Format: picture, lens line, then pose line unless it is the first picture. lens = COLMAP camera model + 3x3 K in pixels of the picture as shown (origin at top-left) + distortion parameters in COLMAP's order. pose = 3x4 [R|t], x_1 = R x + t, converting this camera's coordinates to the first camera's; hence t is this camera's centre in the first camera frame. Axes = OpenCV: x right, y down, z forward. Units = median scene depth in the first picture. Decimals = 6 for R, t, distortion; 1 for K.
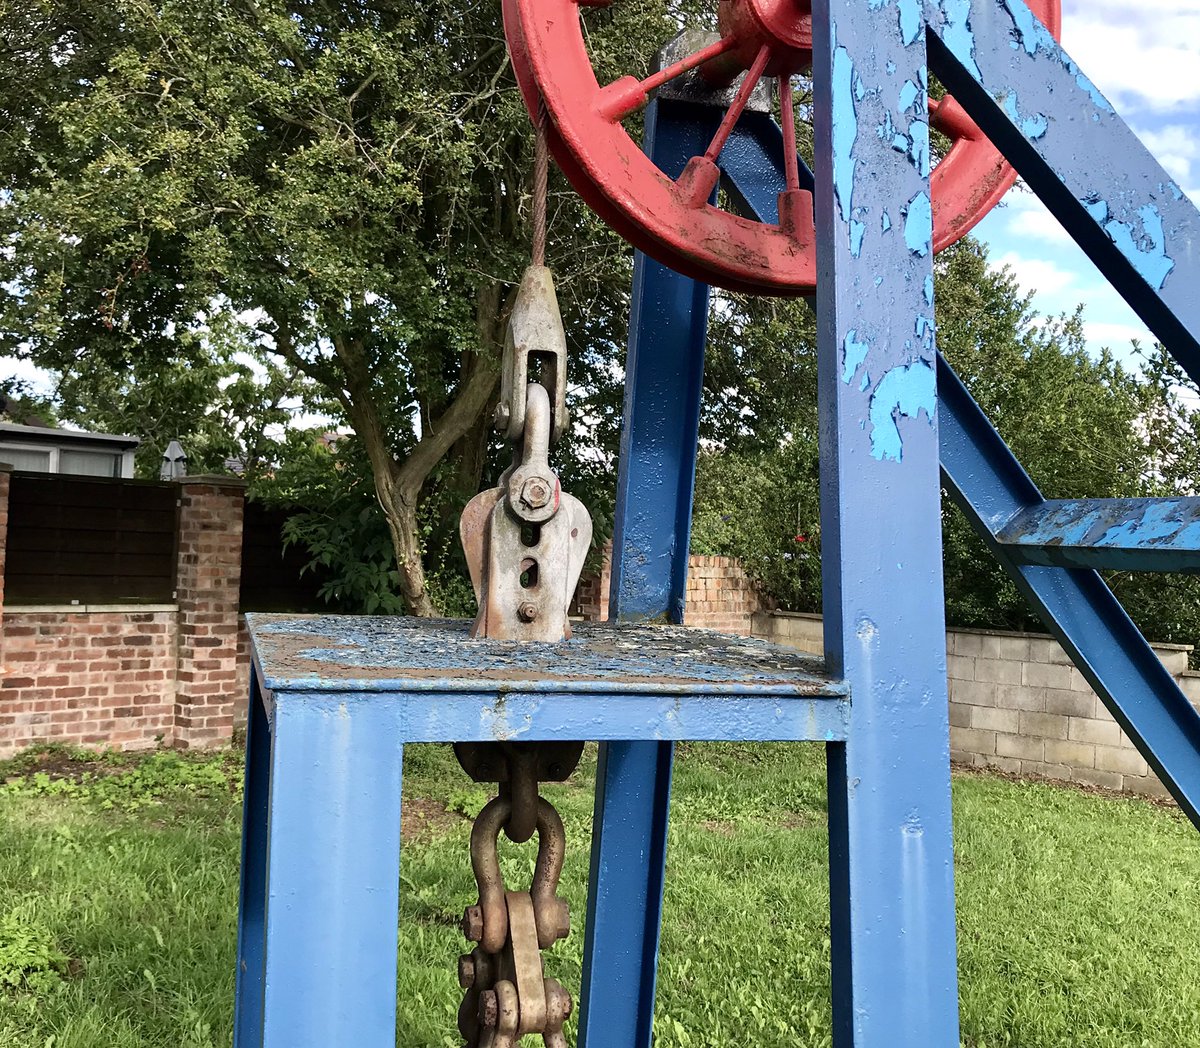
lens RADIAL K [[1454.5, 0, 600.0], [0, 1454.5, 524.0], [0, 0, 1]] dist [0.056656, -0.019242]
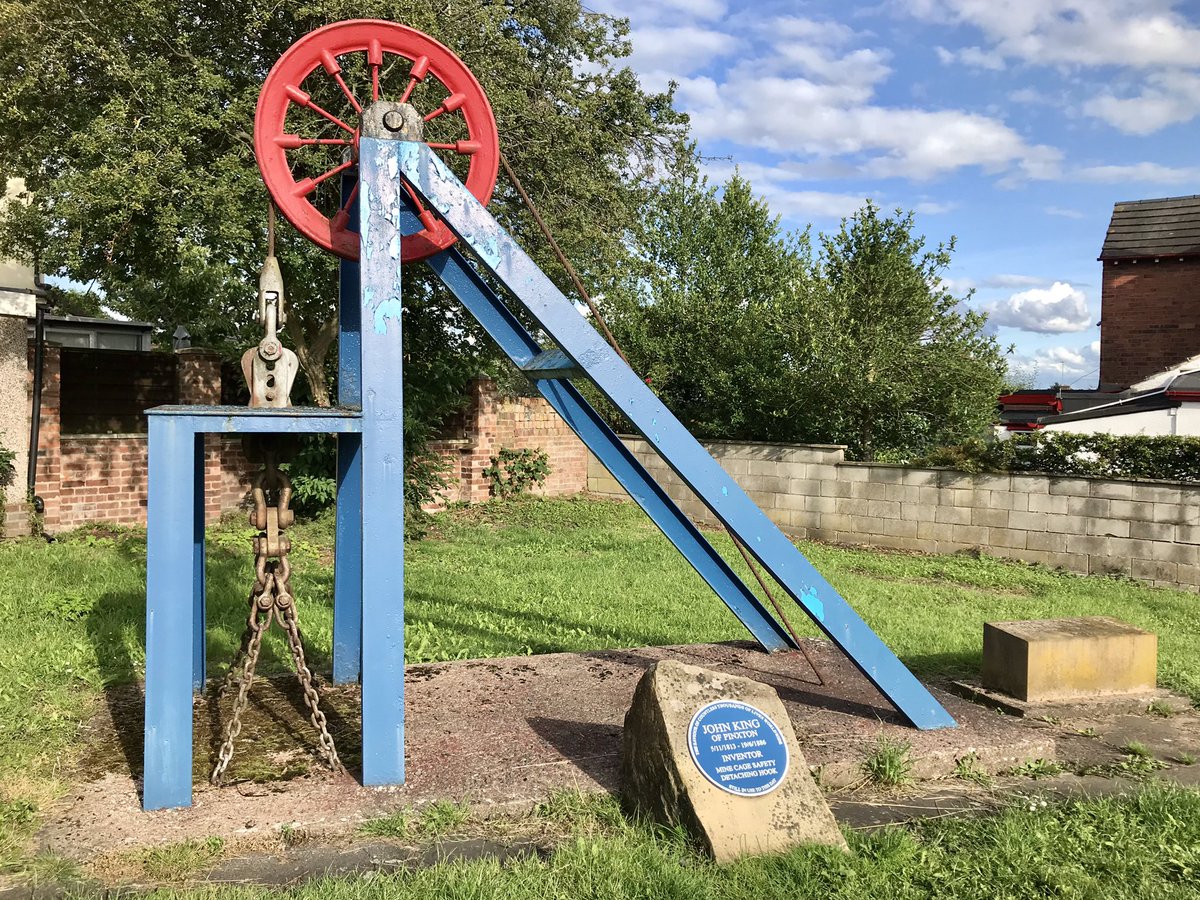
lens RADIAL K [[1057.6, 0, 600.0], [0, 1057.6, 450.0], [0, 0, 1]] dist [0.069558, -0.001549]
pose [[0.996803, -0.024759, 0.075970, 0.134982], [0.019743, 0.997618, 0.066089, 0.015247], [-0.077425, -0.064378, 0.994917, -0.316912]]
